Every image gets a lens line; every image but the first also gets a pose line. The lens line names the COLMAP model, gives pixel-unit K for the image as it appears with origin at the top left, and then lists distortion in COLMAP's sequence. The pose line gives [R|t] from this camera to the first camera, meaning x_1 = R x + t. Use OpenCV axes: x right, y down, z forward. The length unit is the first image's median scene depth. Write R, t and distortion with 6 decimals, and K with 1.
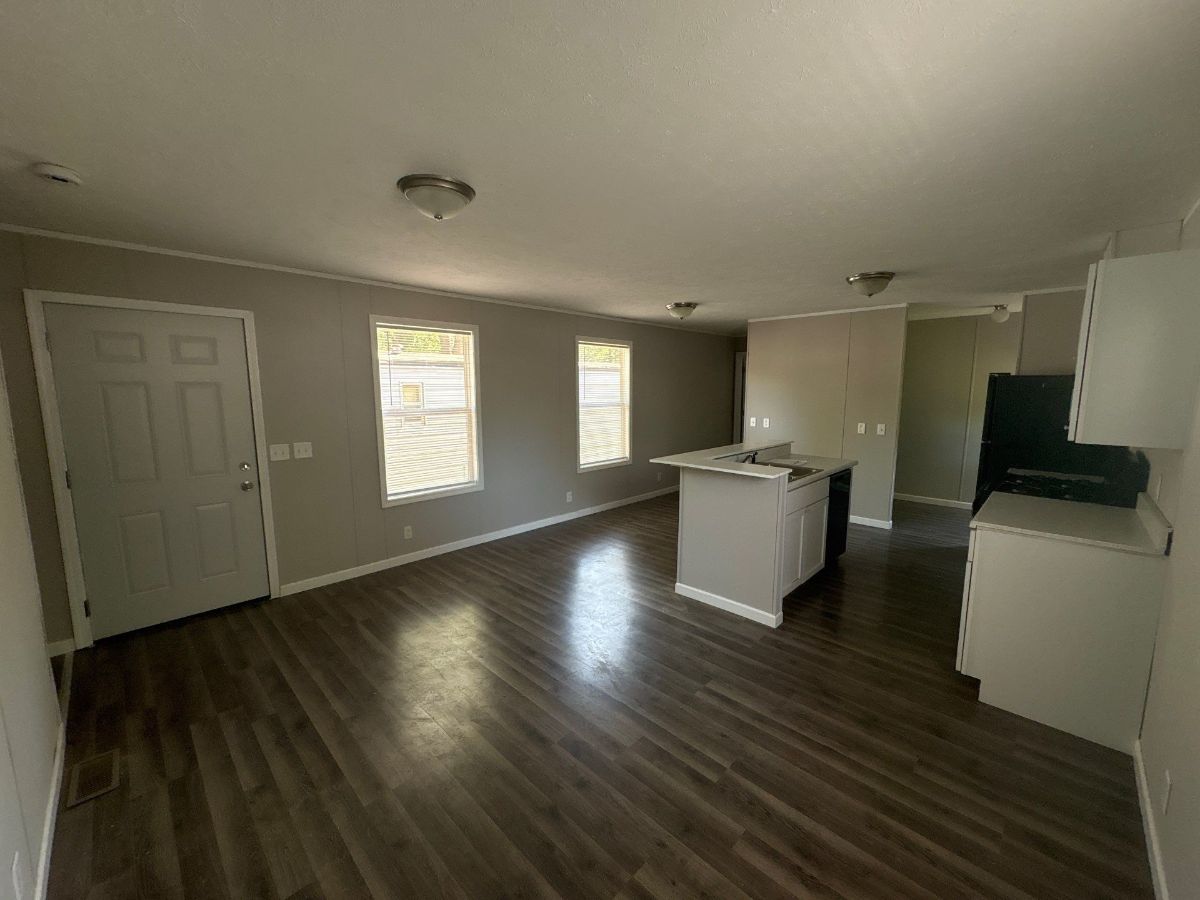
lens RADIAL K [[475.3, 0, 604.2], [0, 475.3, 447.7], [0, 0, 1]] dist [-0.001364, -0.000528]
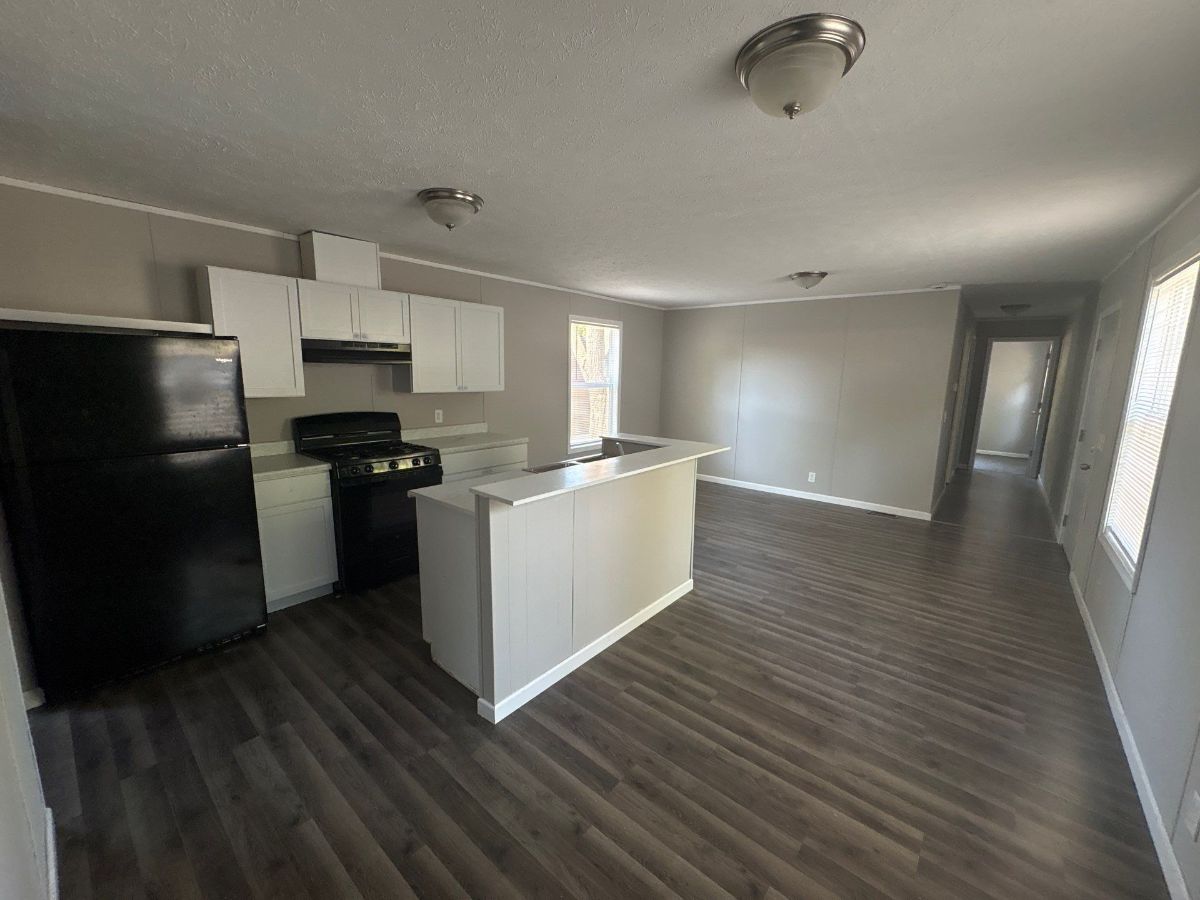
lens RADIAL K [[475.3, 0, 600.5], [0, 475.3, 452.6], [0, 0, 1]] dist [-0.001364, -0.000528]
pose [[-0.997510, -0.004577, -0.070382, 0.406061], [-0.025177, 0.955256, 0.294706, -0.227649], [0.065884, 0.295744, -0.952992, 1.831189]]
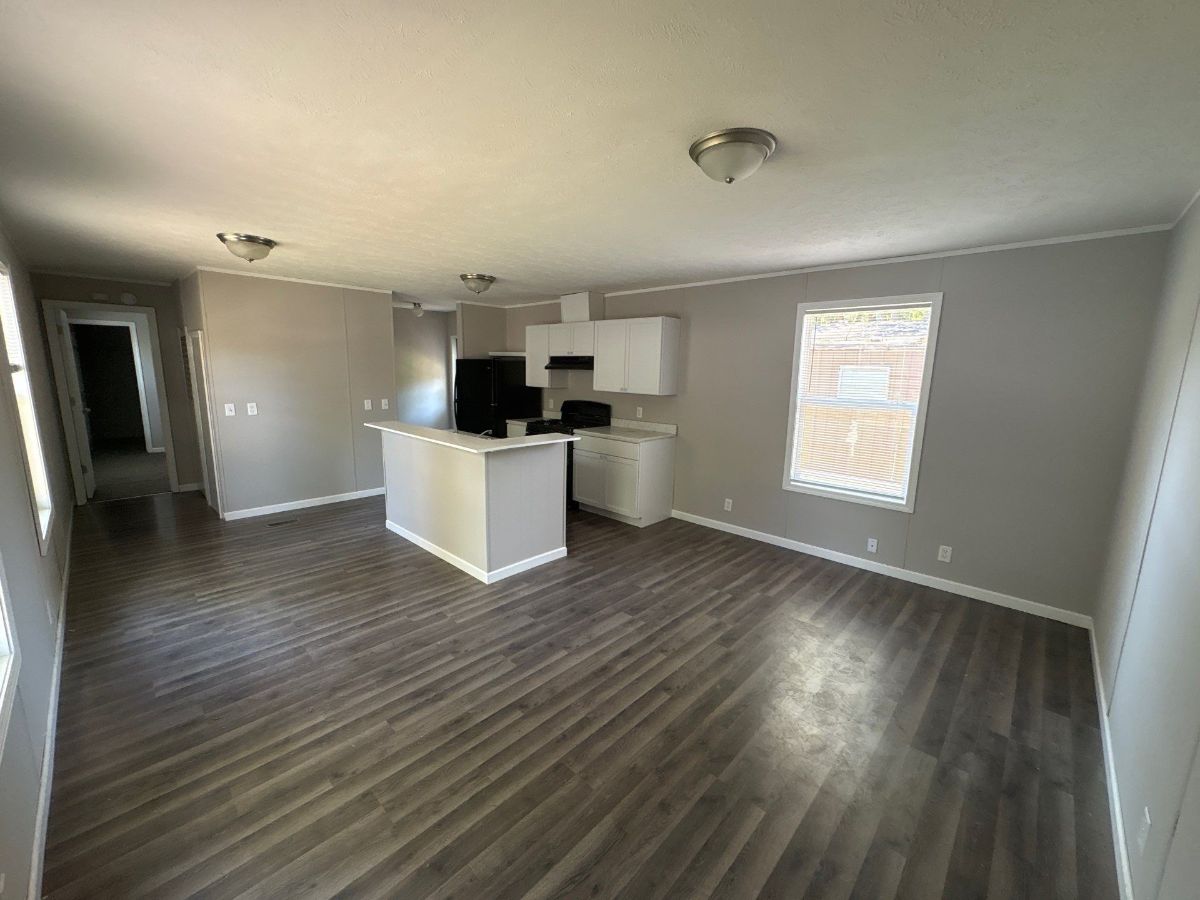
lens RADIAL K [[475.3, 0, 596.3], [0, 475.3, 448.9], [0, 0, 1]] dist [-0.001364, -0.000528]
pose [[-0.005671, -0.164976, 0.986281, -0.758617], [0.105513, 0.980693, 0.164648, -0.097508], [-0.994402, 0.104999, 0.011846, 0.755200]]
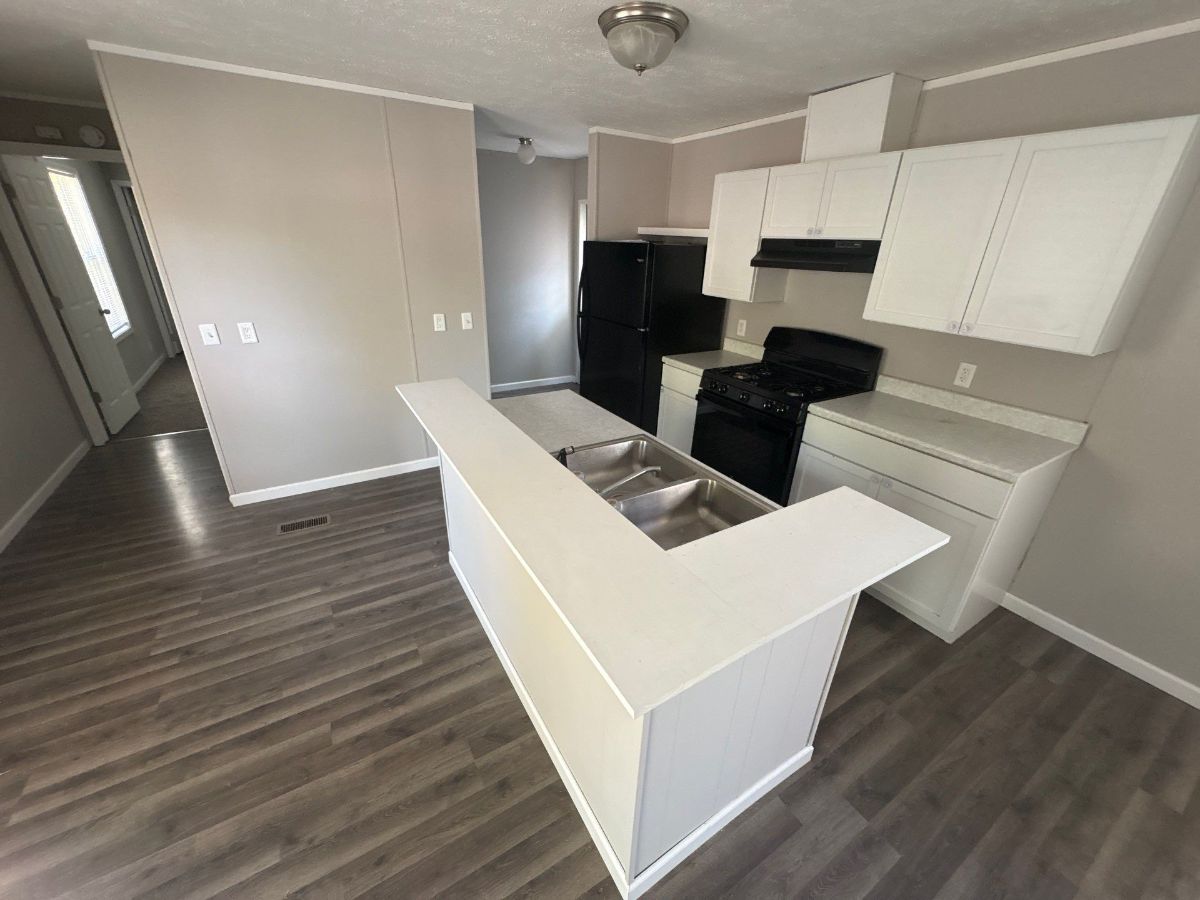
lens RADIAL K [[475.3, 0, 598.5], [0, 475.3, 450.7], [0, 0, 1]] dist [-0.001364, -0.000528]
pose [[0.254960, -0.381786, 0.888389, -0.041736], [0.091044, 0.924149, 0.371025, -0.148705], [-0.962656, -0.013714, 0.270380, 0.943151]]
